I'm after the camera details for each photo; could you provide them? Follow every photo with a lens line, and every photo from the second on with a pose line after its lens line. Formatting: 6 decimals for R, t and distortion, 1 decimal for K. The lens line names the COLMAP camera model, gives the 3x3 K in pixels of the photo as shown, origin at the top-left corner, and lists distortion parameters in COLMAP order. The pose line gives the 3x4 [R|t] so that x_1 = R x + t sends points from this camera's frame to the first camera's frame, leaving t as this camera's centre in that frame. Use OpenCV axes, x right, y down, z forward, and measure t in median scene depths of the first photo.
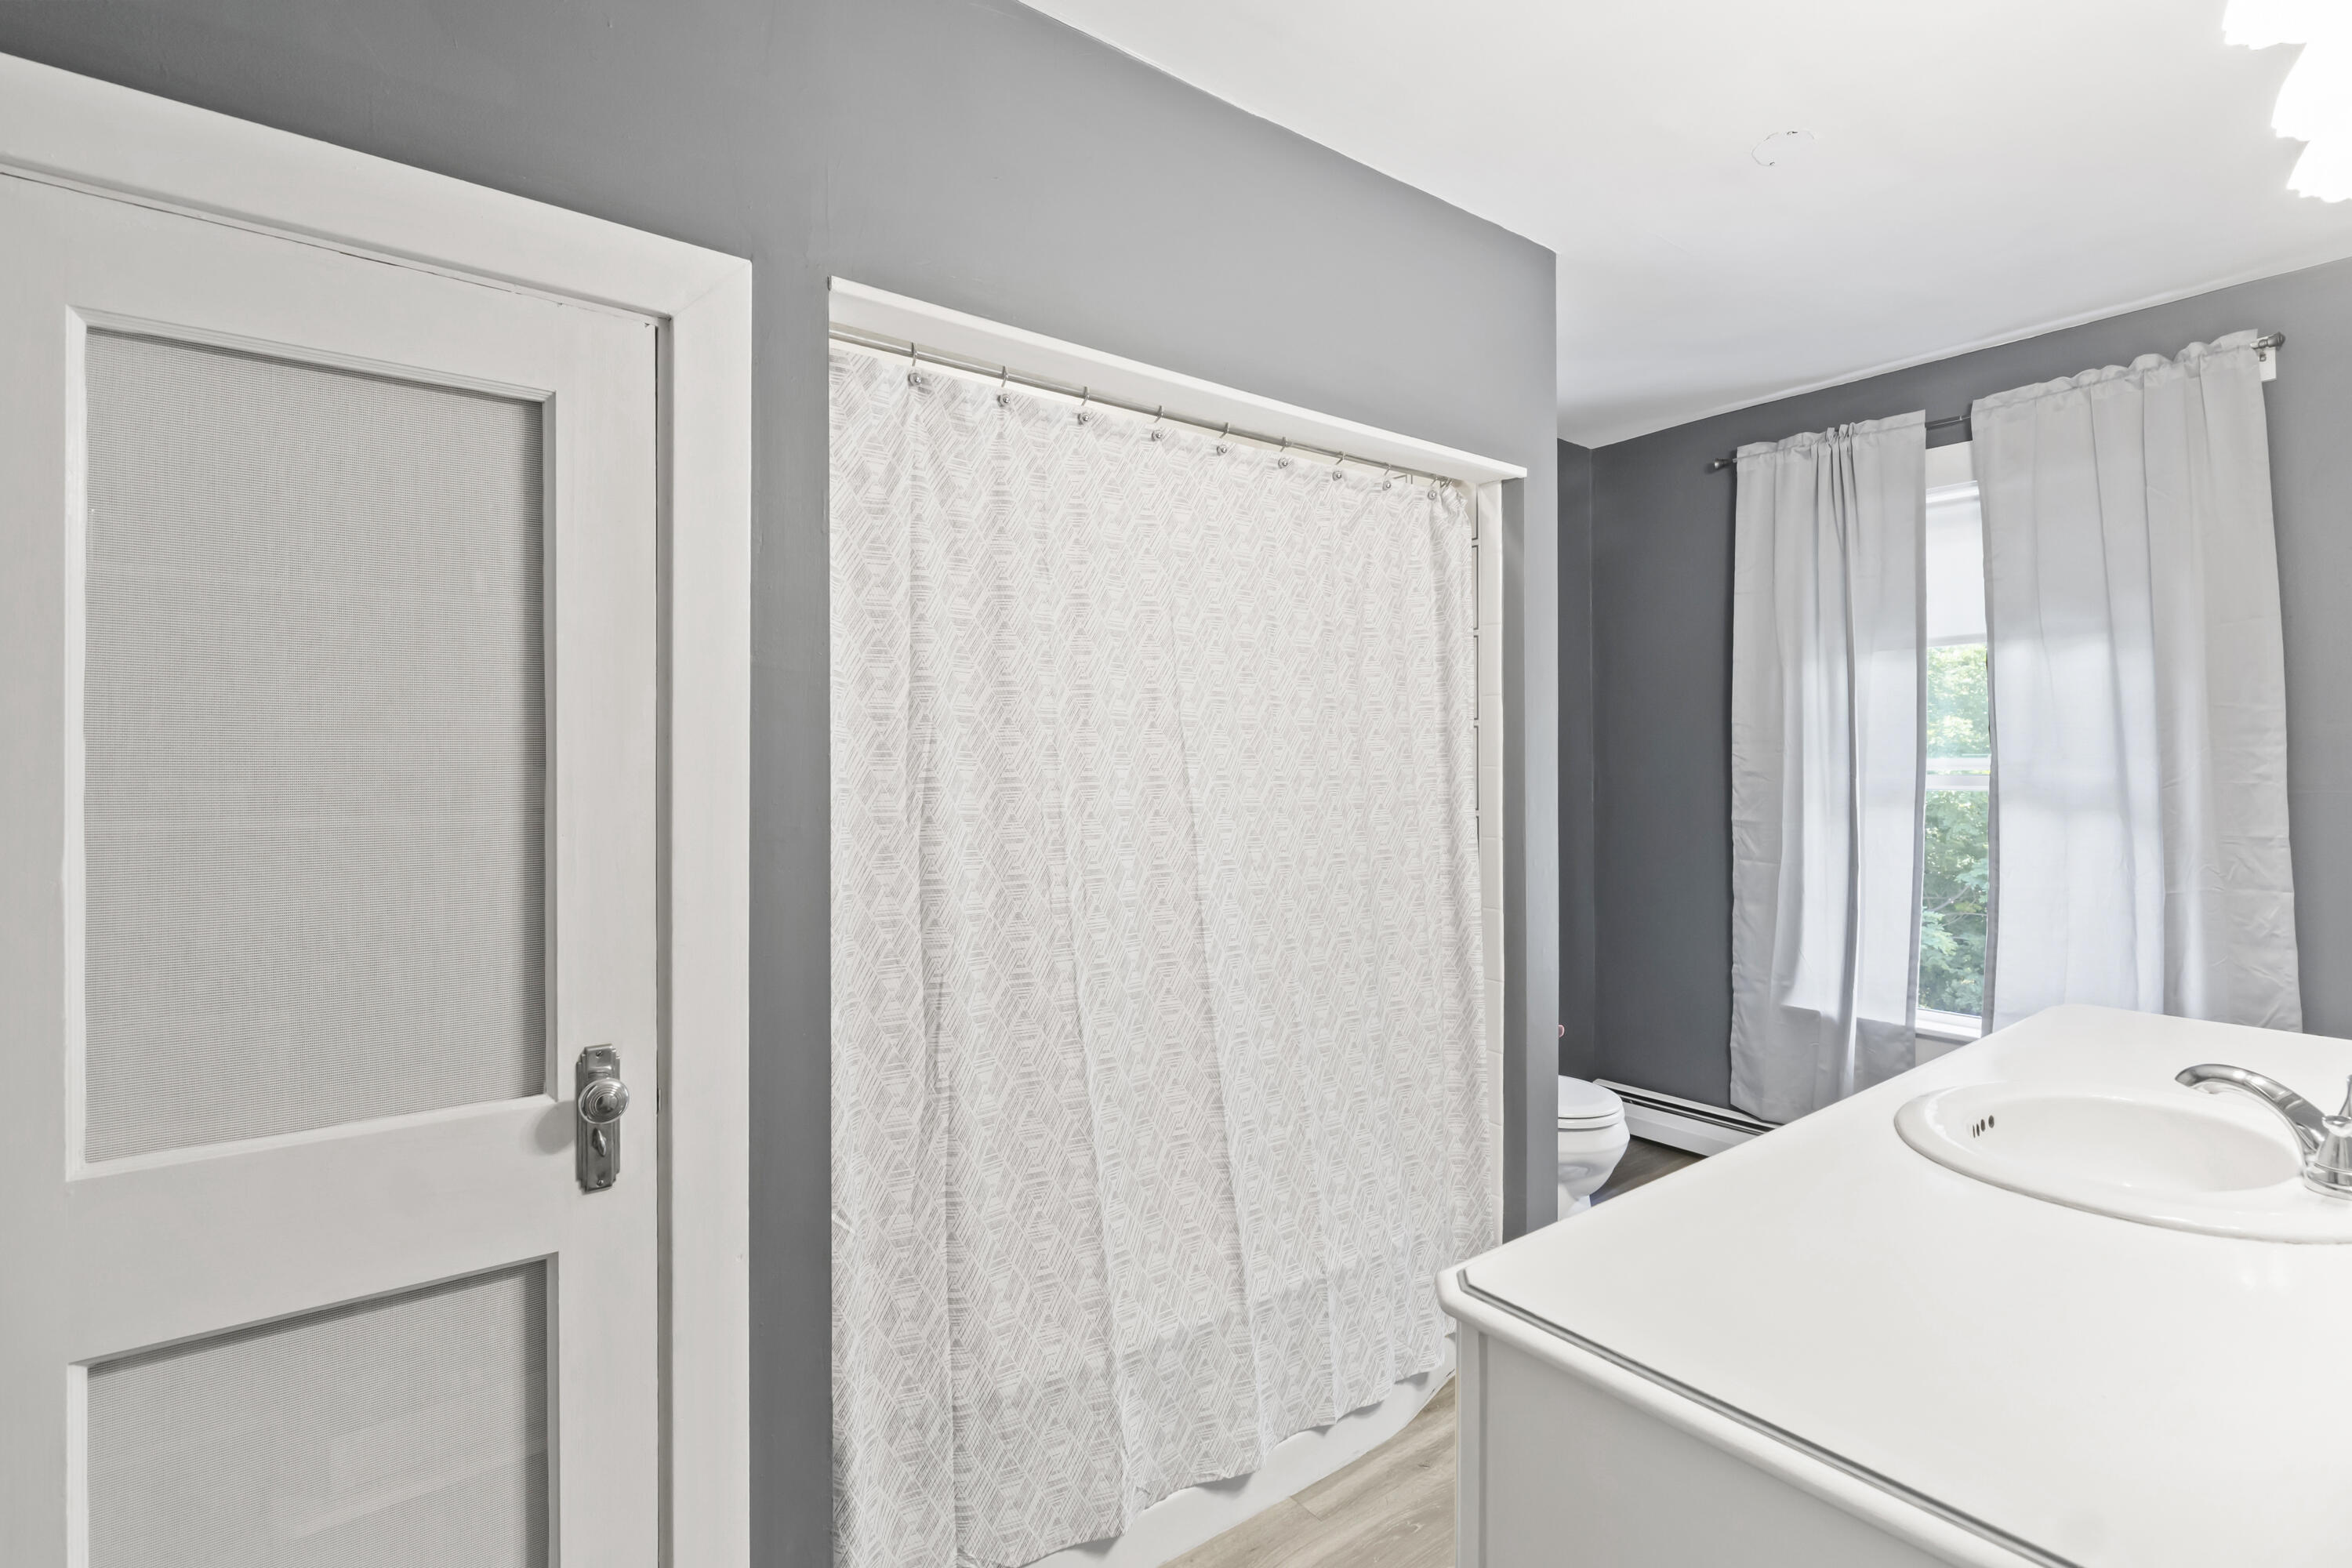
lens RADIAL K [[1106.1, 0, 1173.8], [0, 1106.1, 771.0], [0, 0, 1]] dist [-0.023502, -0.000035]
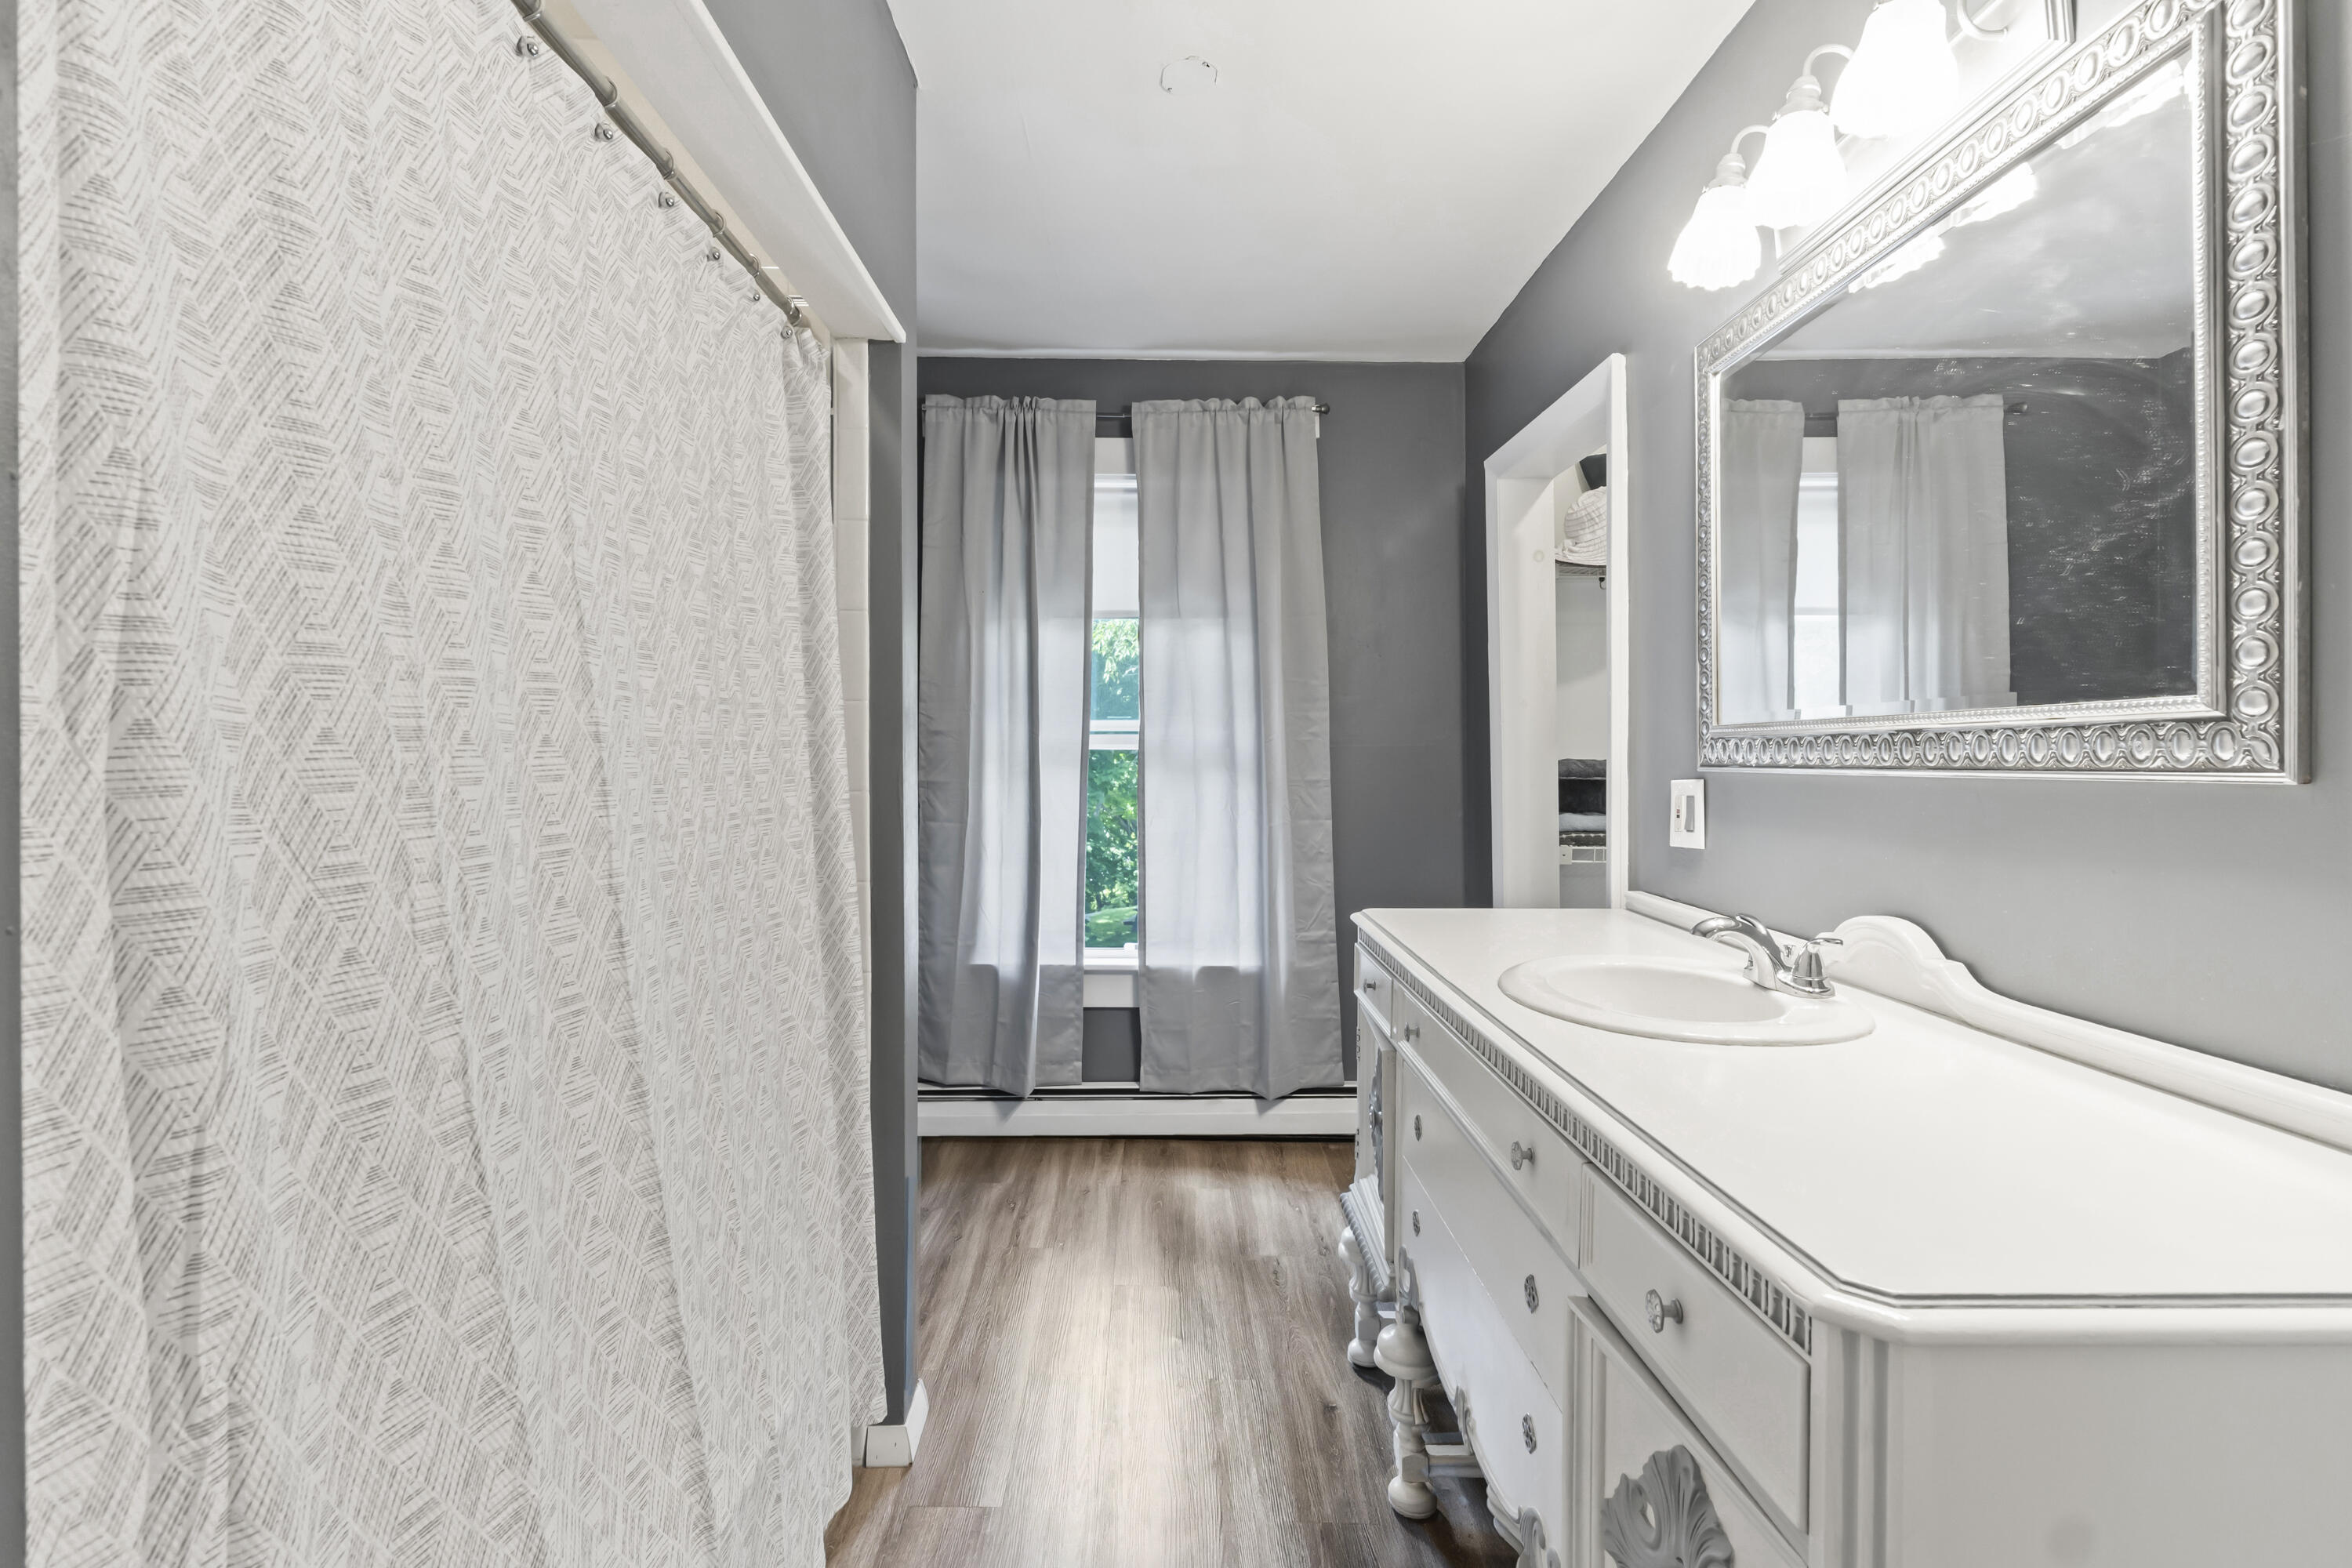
lens RADIAL K [[1125.8, 0, 1180.0], [0, 1125.8, 769.6], [0, 0, 1]] dist [-0.008691, -0.001100]
pose [[0.577588, -0.007373, 0.816295, -0.287601], [0.003471, 0.999972, 0.006576, 0.049933], [-0.816321, -0.000965, 0.577598, 0.429222]]
